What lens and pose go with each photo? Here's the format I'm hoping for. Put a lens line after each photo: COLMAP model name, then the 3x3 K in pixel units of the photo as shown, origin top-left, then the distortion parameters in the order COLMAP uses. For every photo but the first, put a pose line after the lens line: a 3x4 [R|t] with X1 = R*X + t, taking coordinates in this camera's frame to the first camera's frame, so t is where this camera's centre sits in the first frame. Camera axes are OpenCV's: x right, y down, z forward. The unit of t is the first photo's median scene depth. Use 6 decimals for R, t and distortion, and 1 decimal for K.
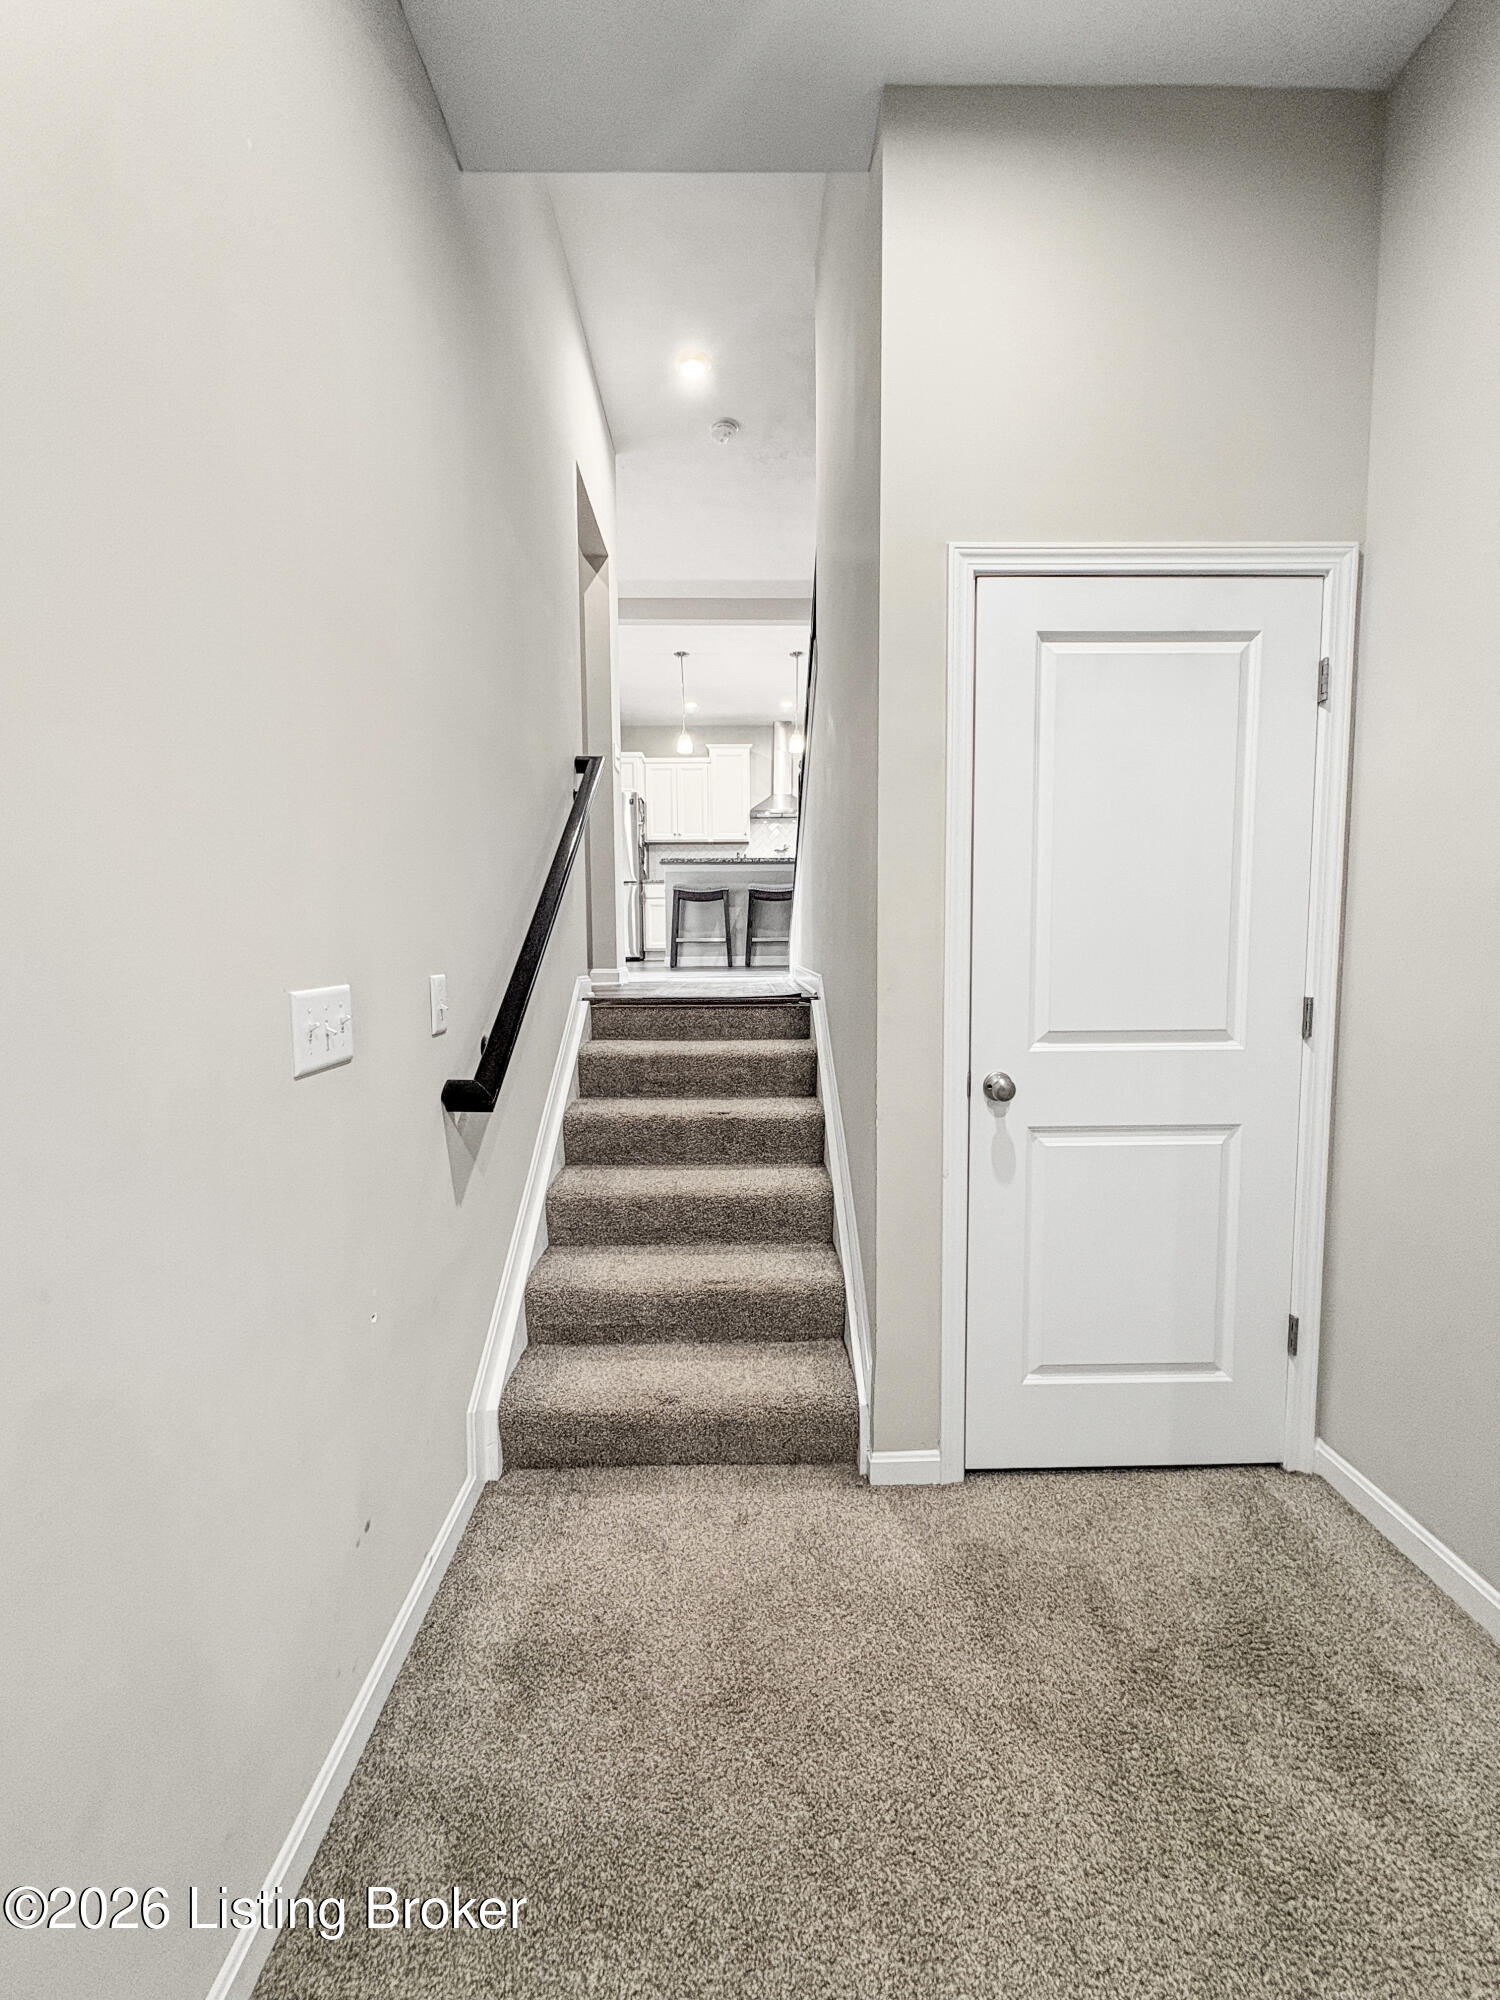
lens RADIAL K [[799.1, 0, 750.0], [0, 799.1, 1000.0], [0, 0, 1]] dist [0.000161, 0.000060]
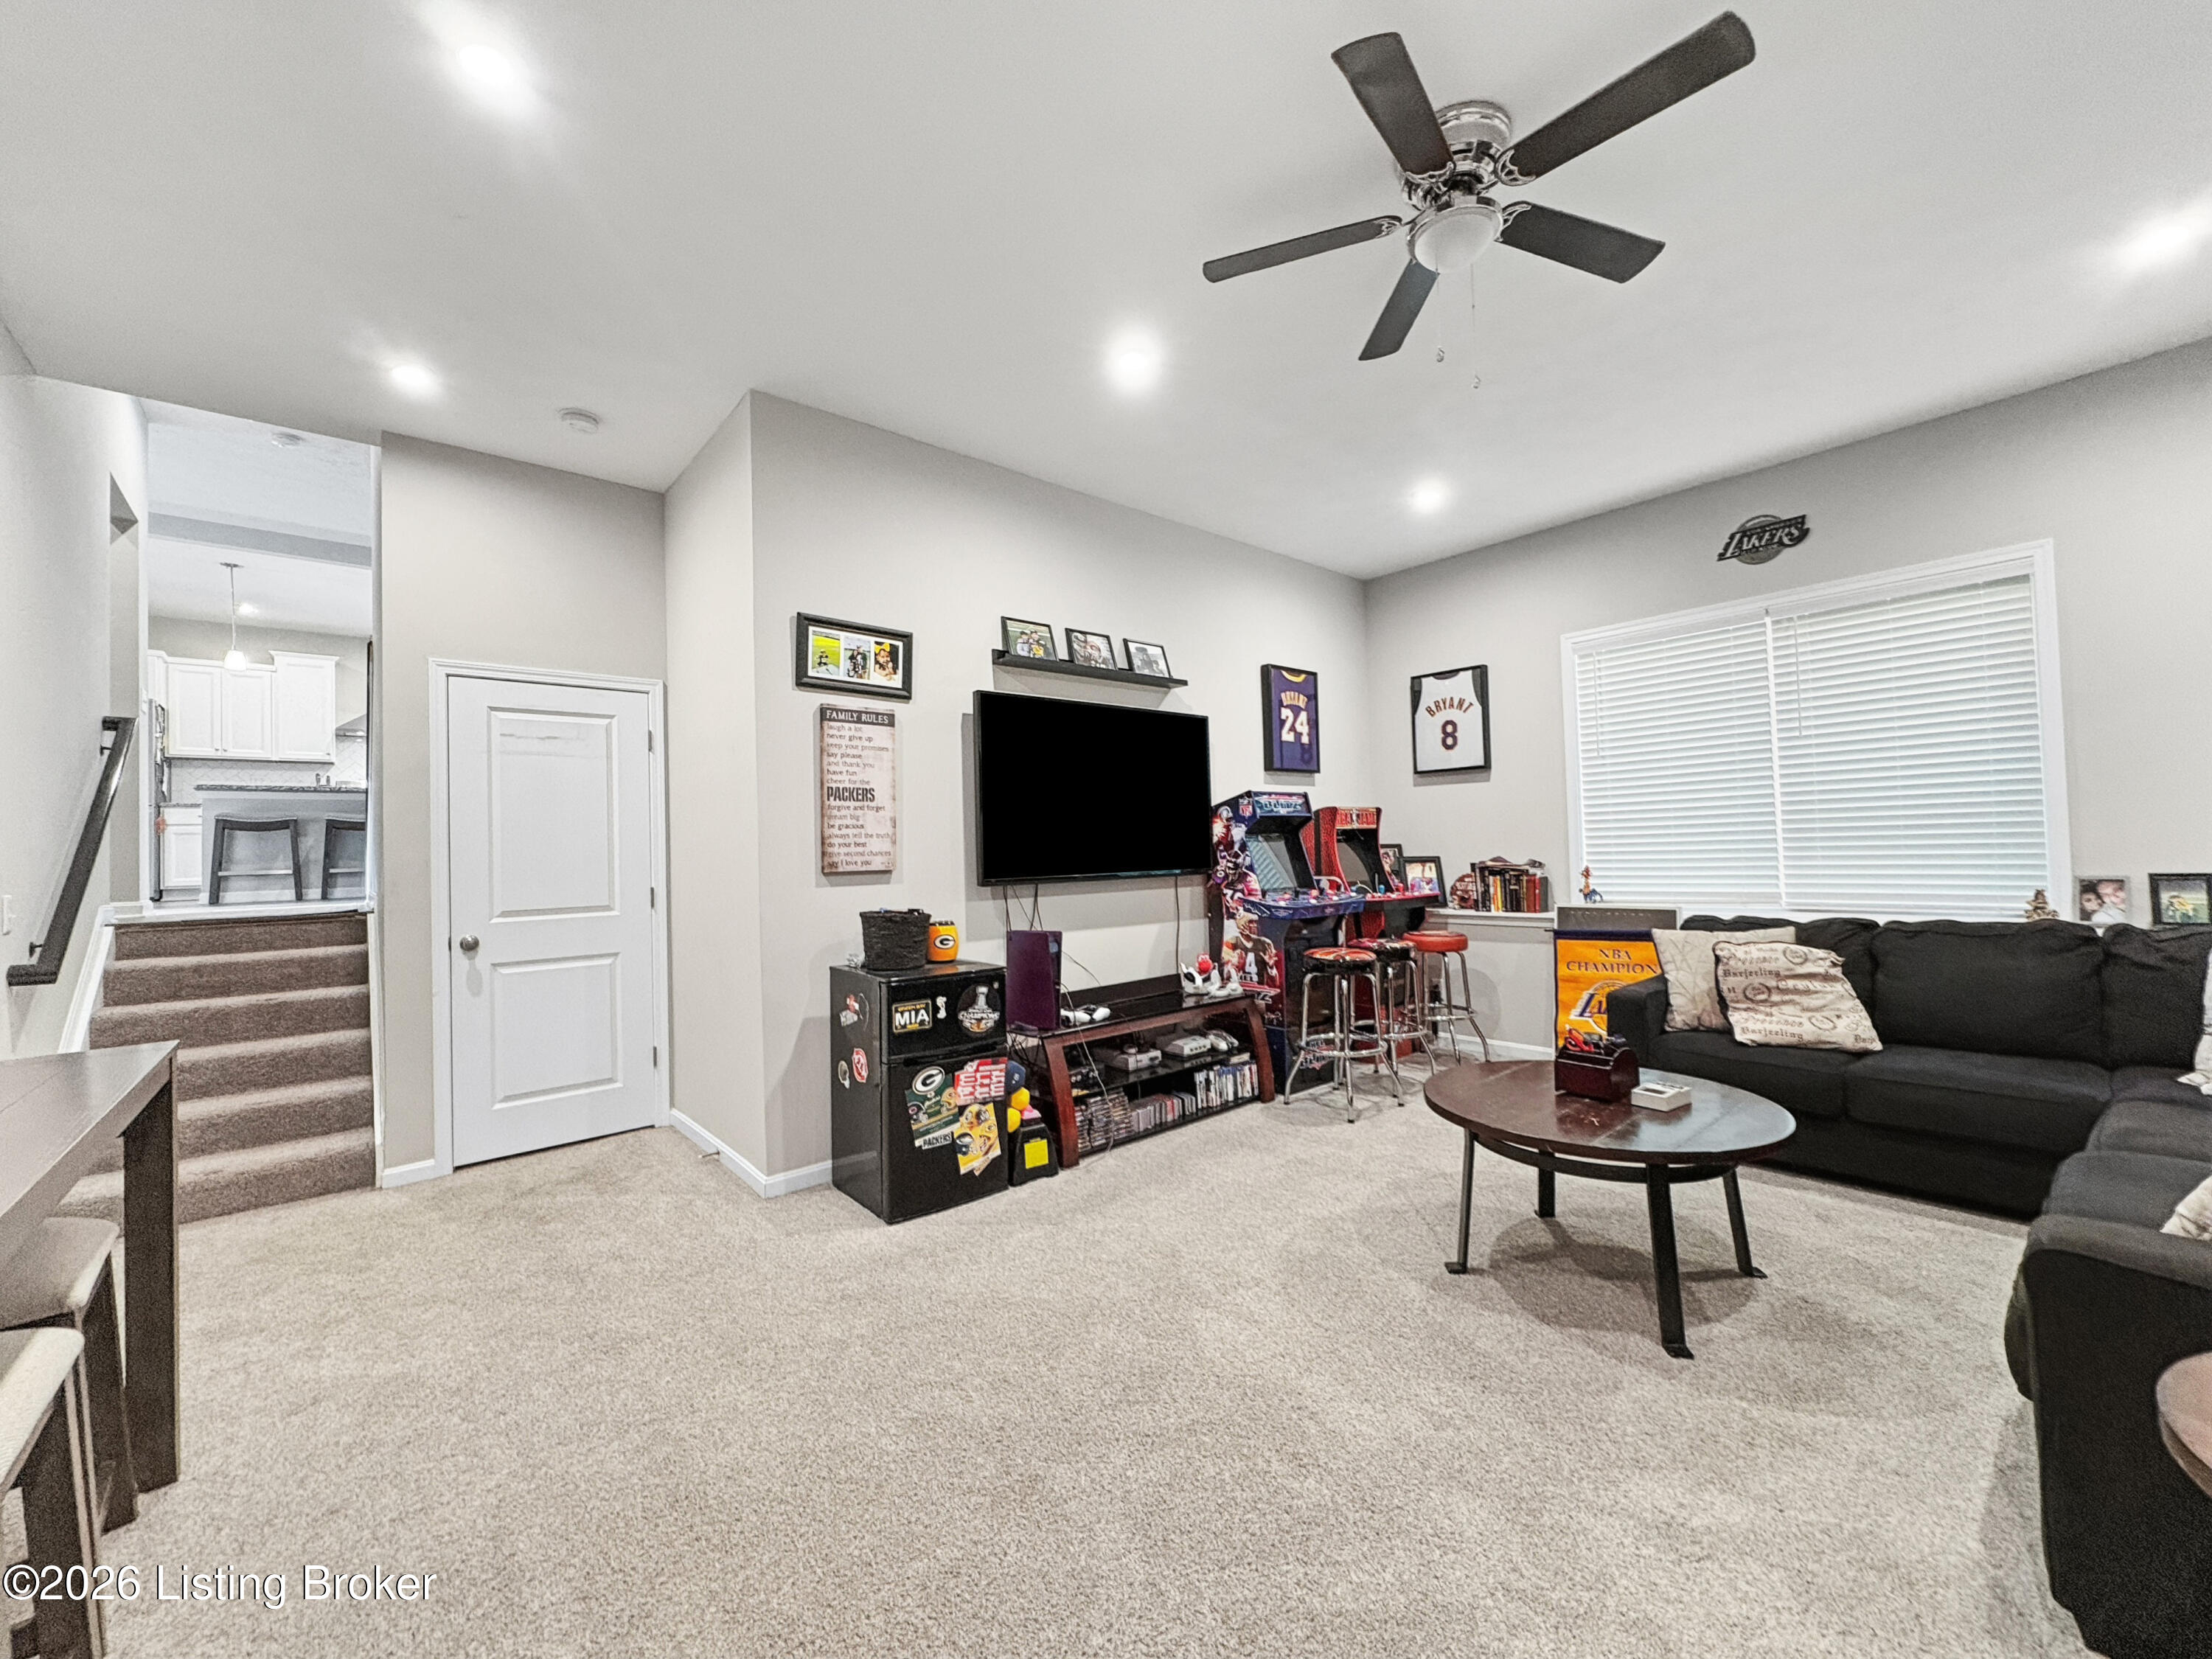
lens RADIAL K [[882.9, 0, 1106.0], [0, 882.9, 829.5], [0, 0, 1]] dist [0.000487, -0.000123]
pose [[0.765342, 0.001154, 0.643623, 0.076453], [0.072611, 0.993460, -0.088123, 0.083952], [-0.639515, 0.114179, 0.760253, -0.951134]]
